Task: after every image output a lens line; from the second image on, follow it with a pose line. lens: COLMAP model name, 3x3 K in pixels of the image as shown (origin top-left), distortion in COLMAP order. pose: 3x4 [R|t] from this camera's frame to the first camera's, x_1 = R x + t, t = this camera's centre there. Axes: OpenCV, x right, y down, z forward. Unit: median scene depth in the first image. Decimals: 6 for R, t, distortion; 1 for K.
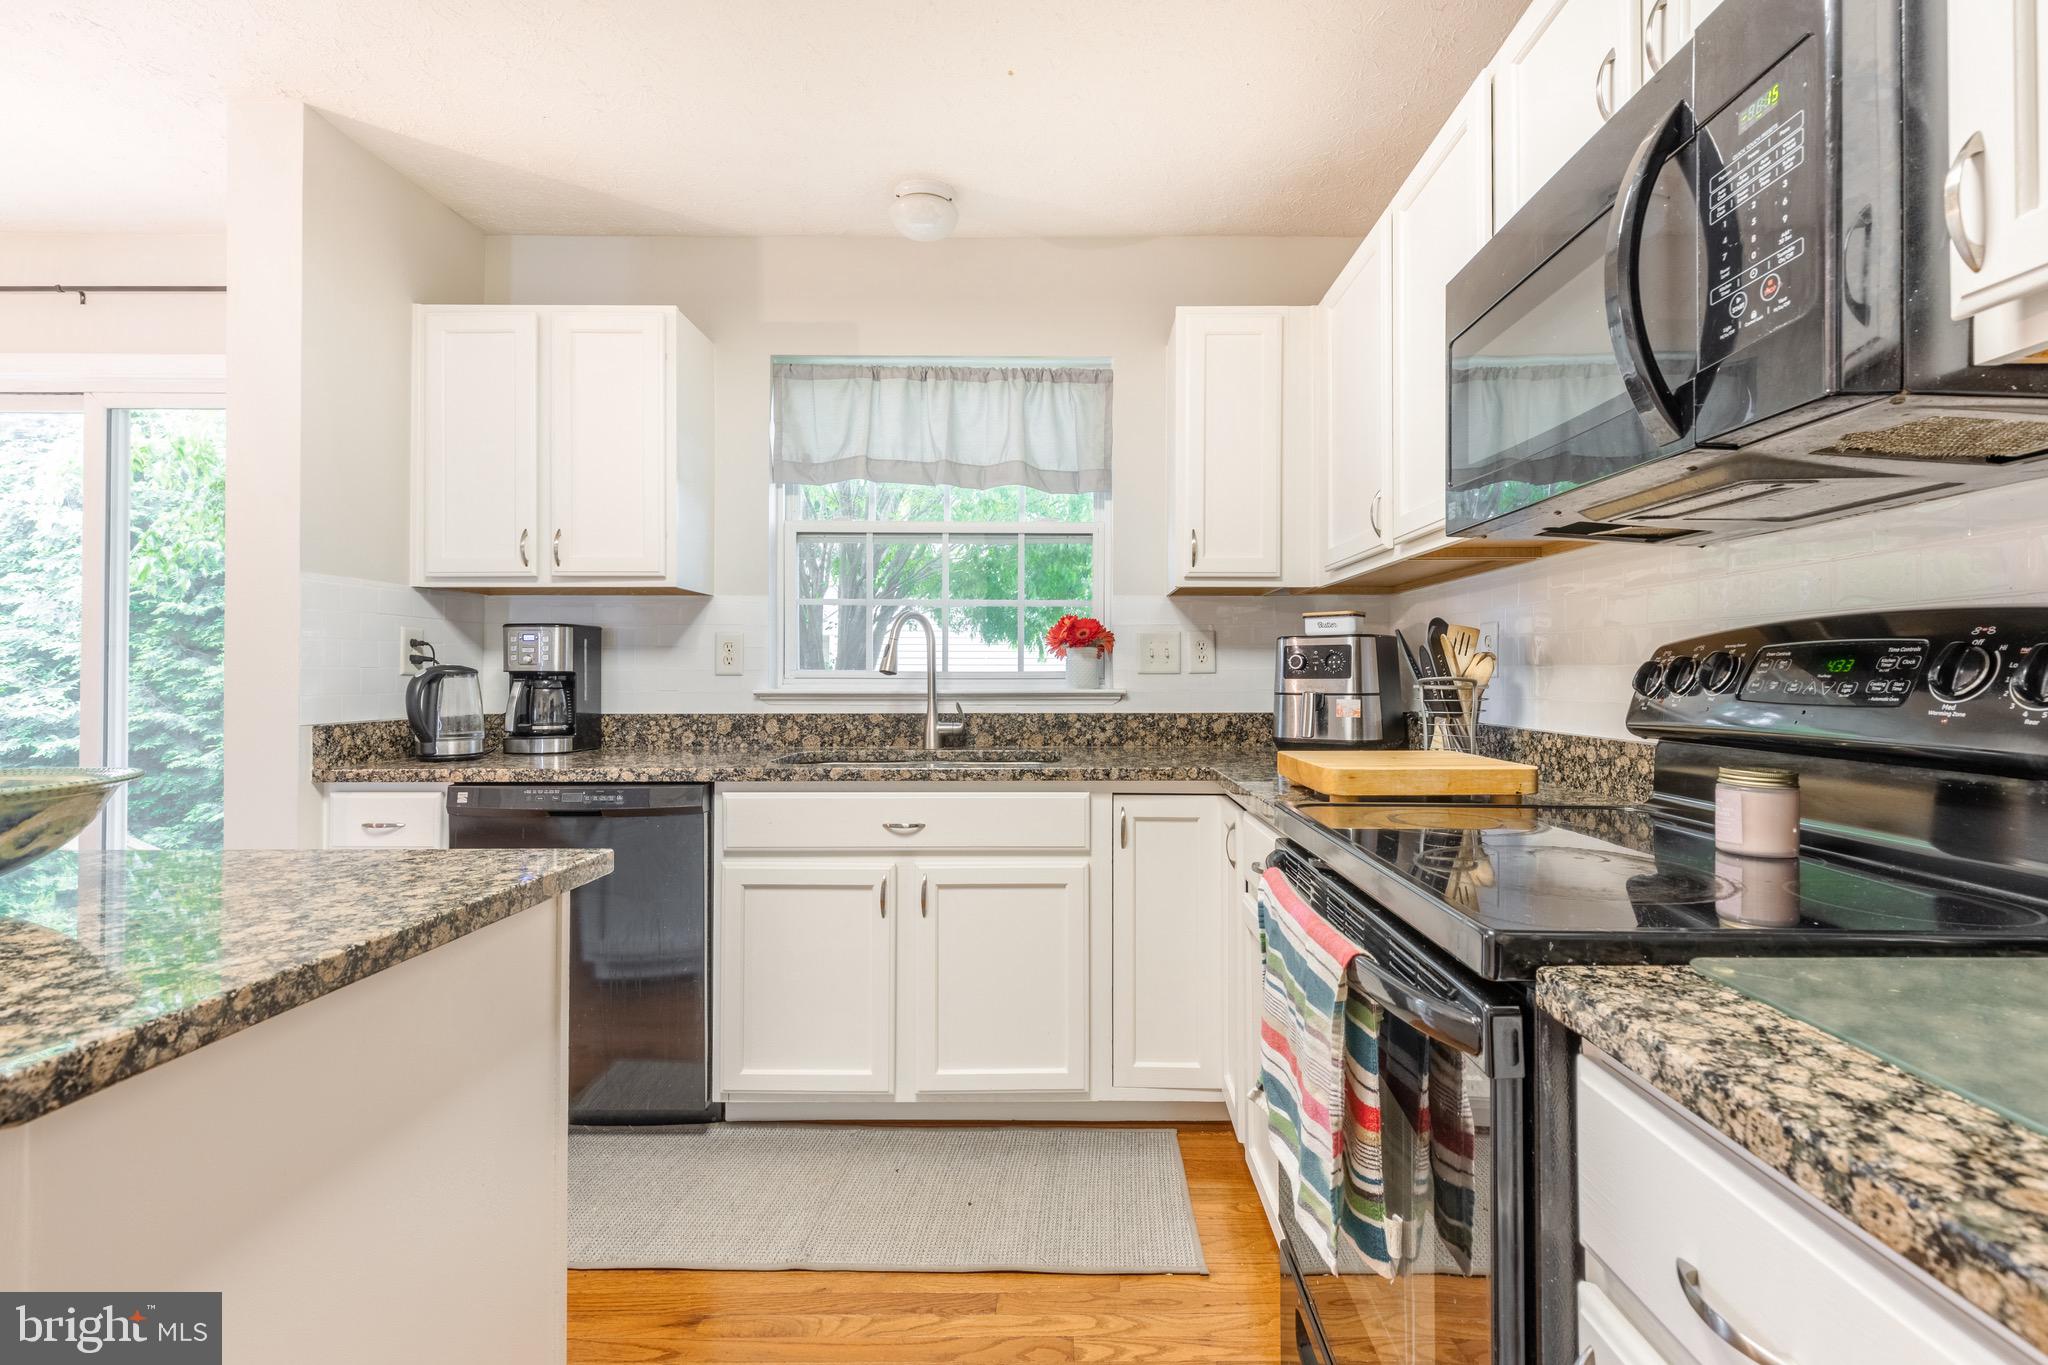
lens RADIAL K [[940.8, 0, 1055.0], [0, 940.8, 669.4], [0, 0, 1]] dist [0.009931, -0.000750]
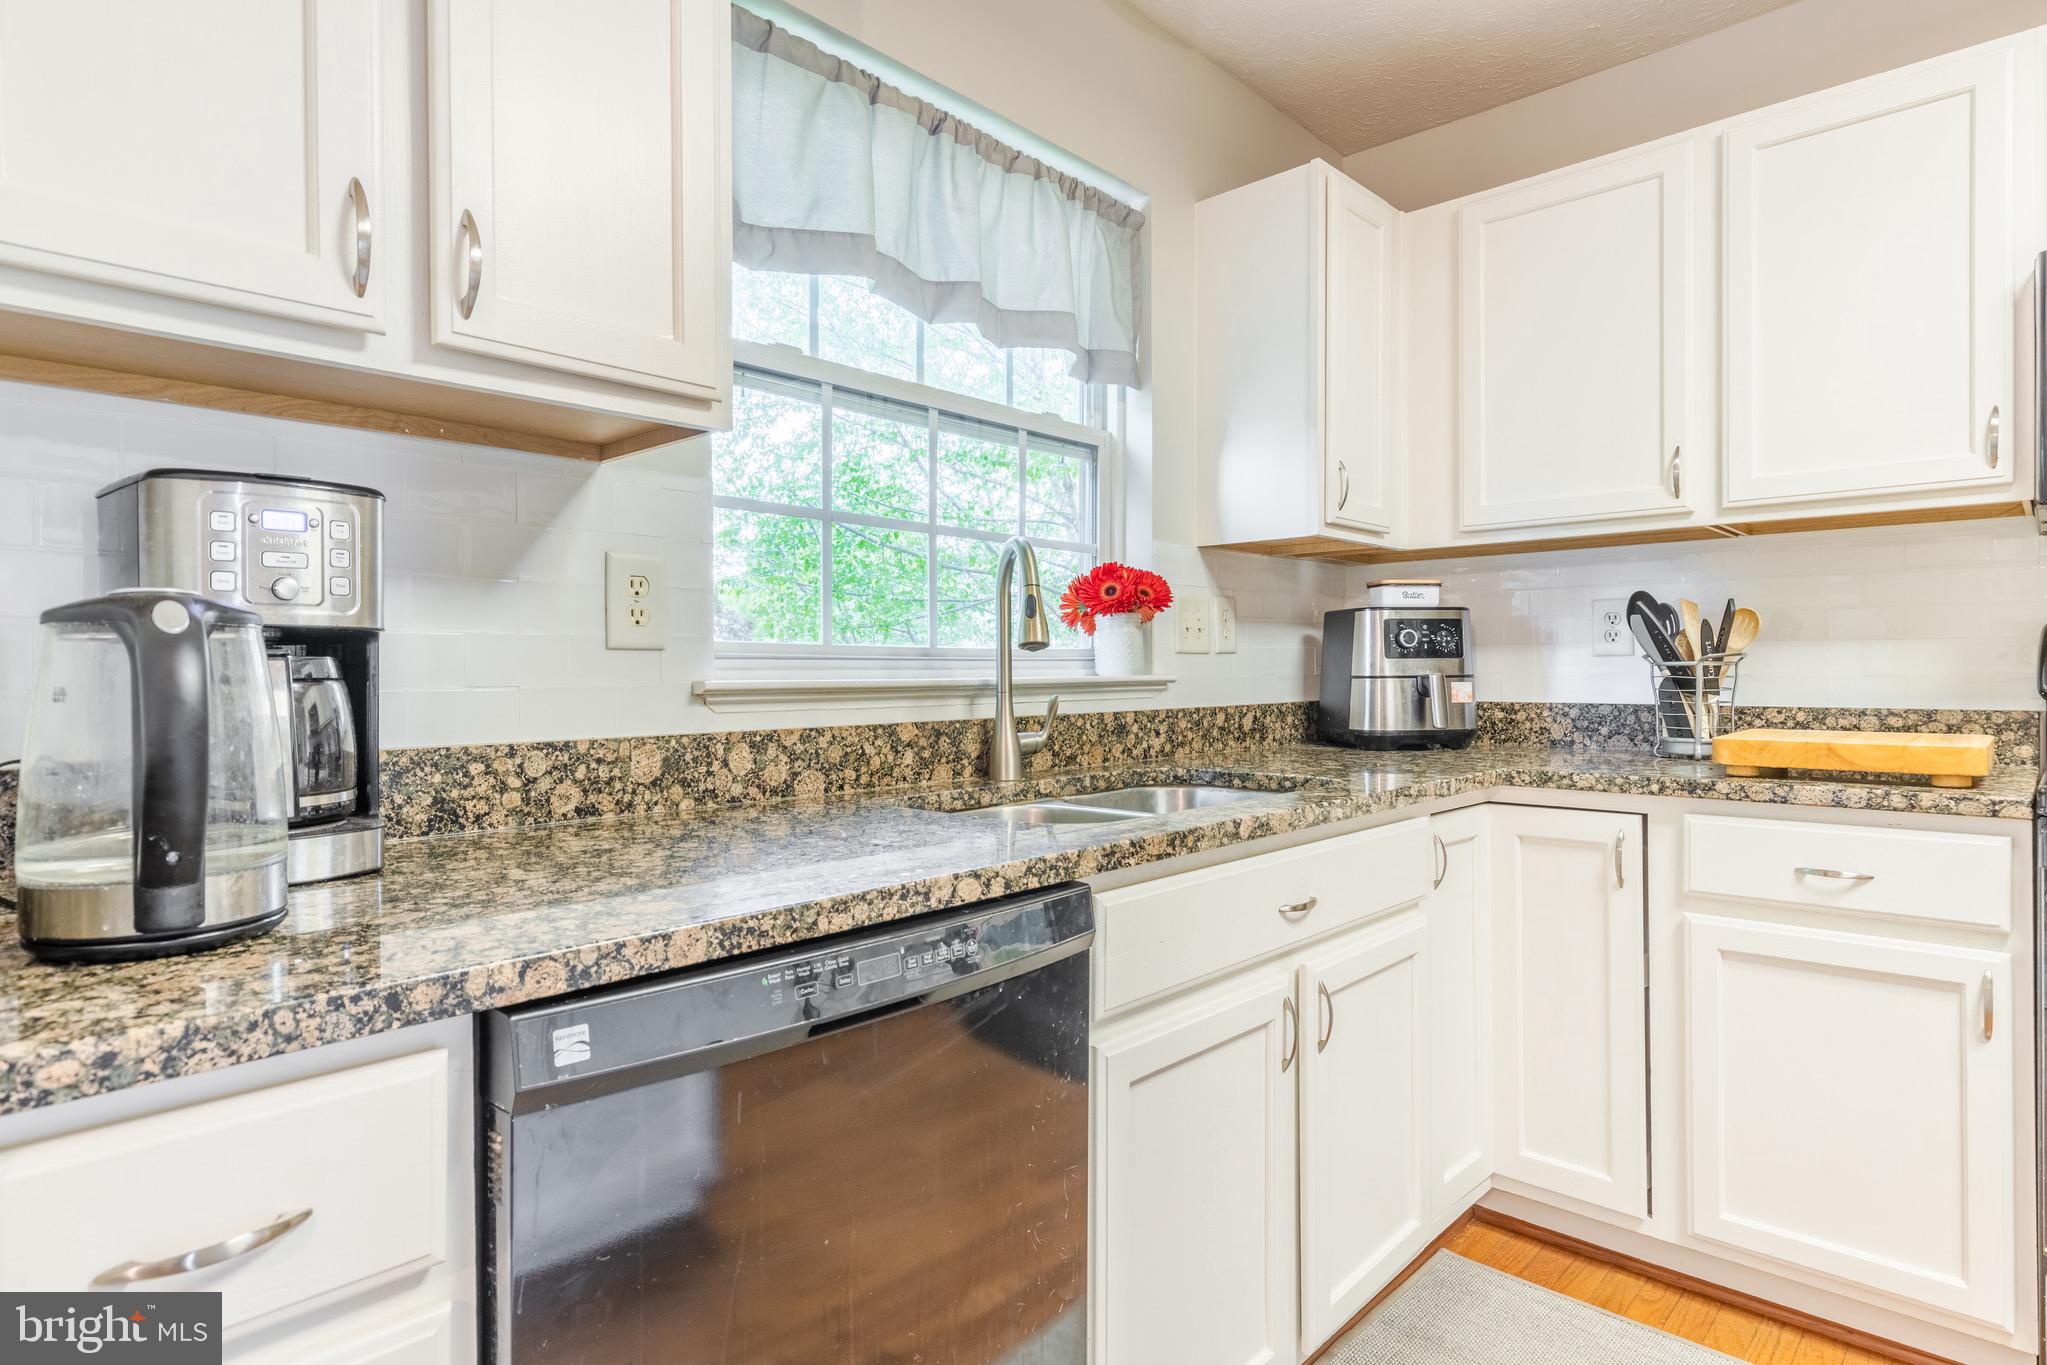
lens RADIAL K [[1107.5, 0, 1028.6], [0, 1107.5, 673.3], [0, 0, 1]] dist [0.004706, -0.000650]
pose [[0.678358, -0.005417, 0.734712, -0.629636], [0.000995, 0.999979, 0.006453, 0.014836], [-0.734731, -0.003647, 0.678349, 0.533678]]
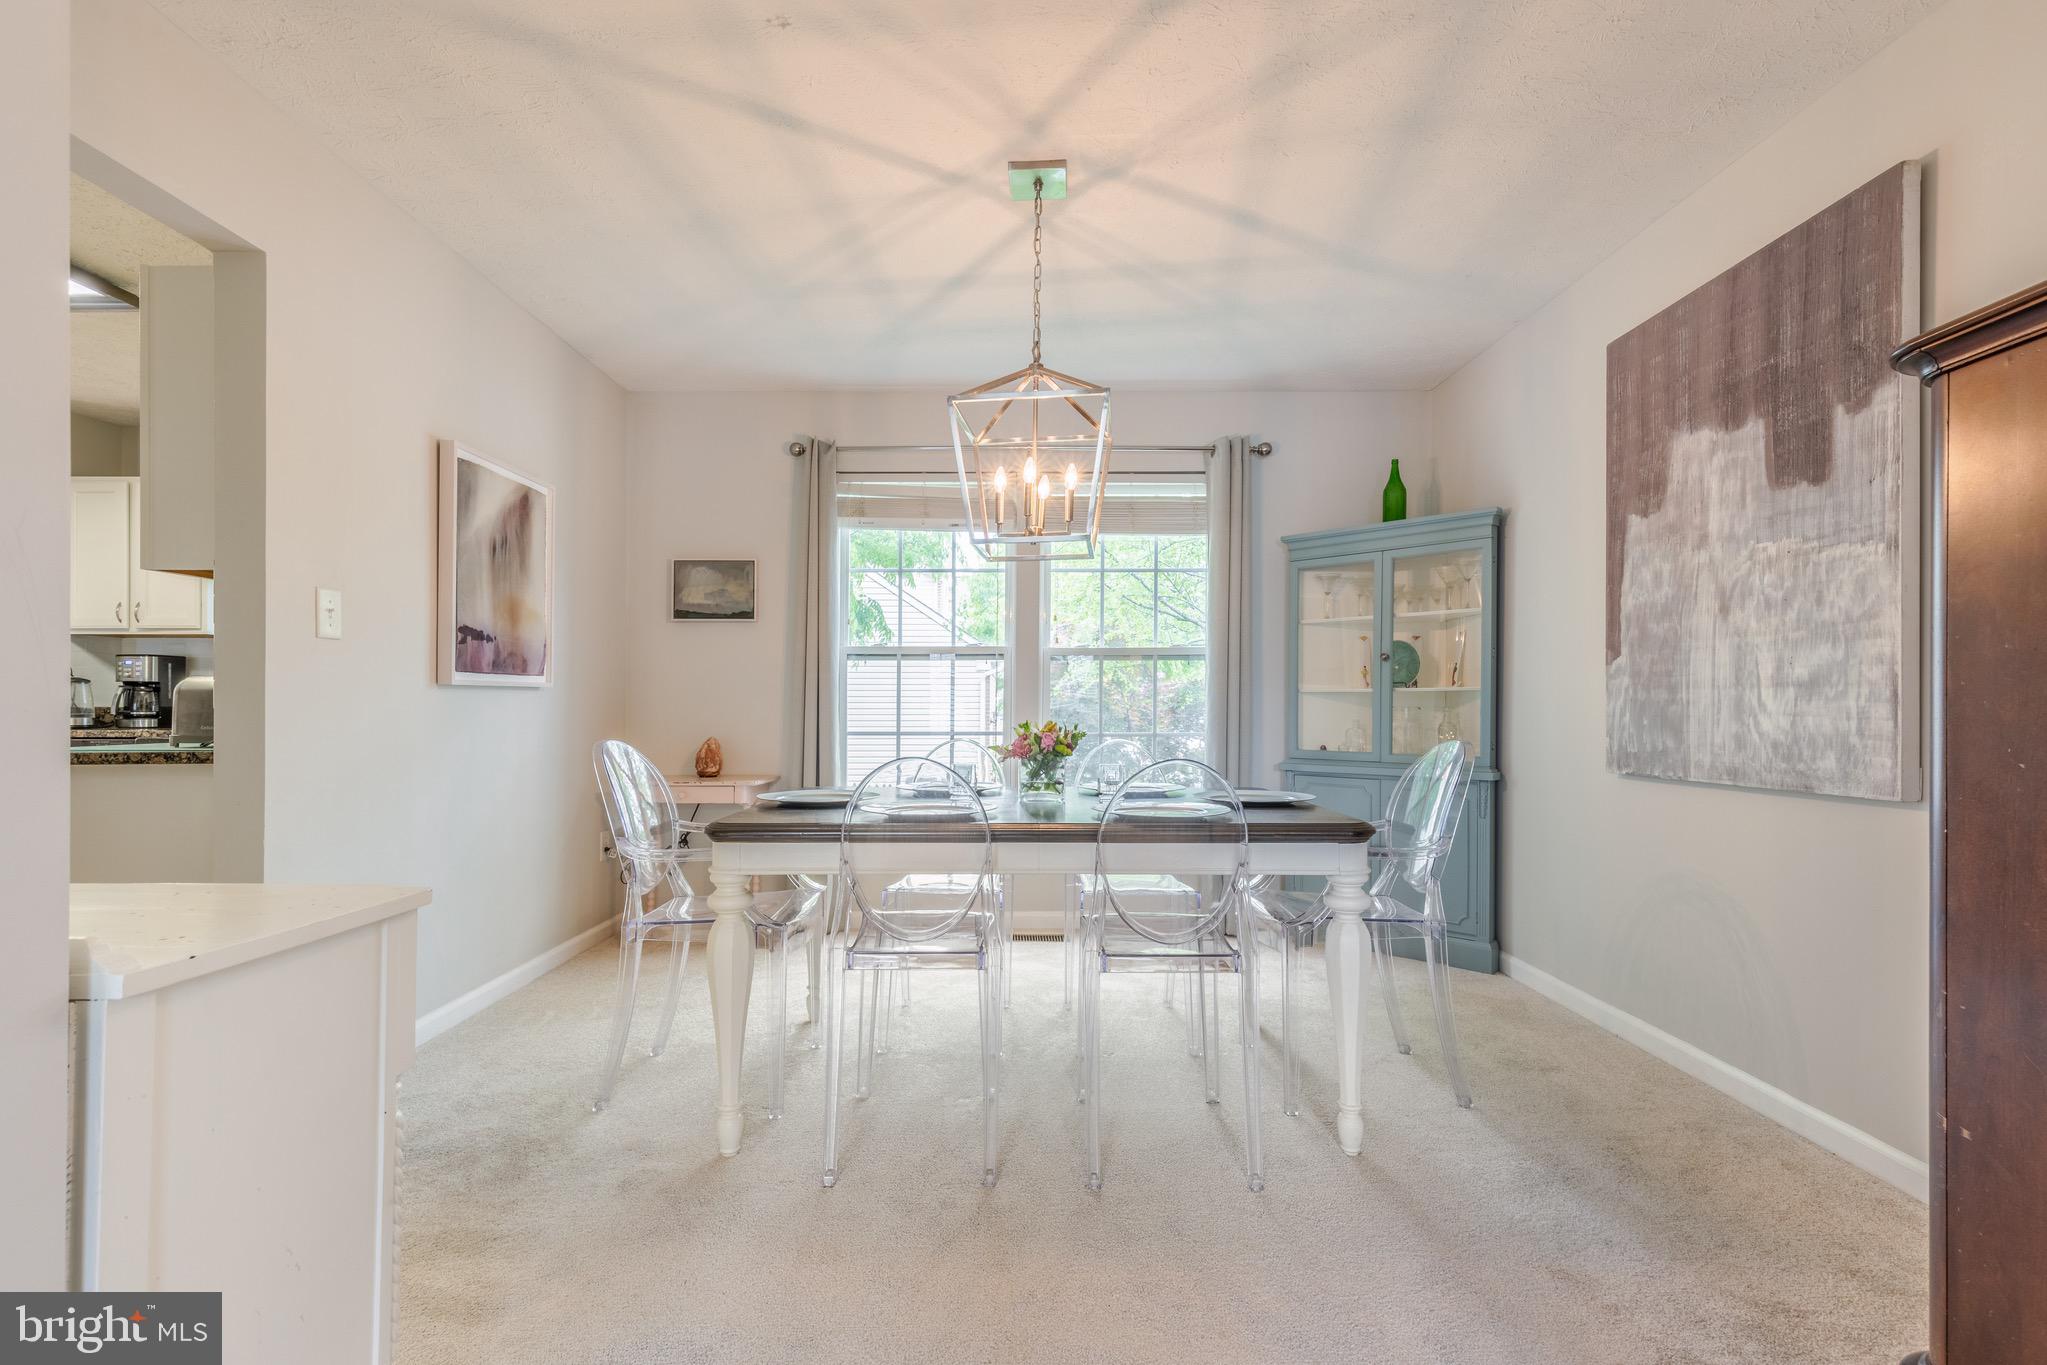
lens RADIAL K [[935.6, 0, 1021.8], [0, 935.6, 697.5], [0, 0, 1]] dist [0.003105, 0.000053]
pose [[0.999998, 0.001291, -0.001233, 1.076086], [-0.001292, 0.999998, -0.001398, 0.031201], [0.001231, 0.001400, 0.999998, -0.732499]]
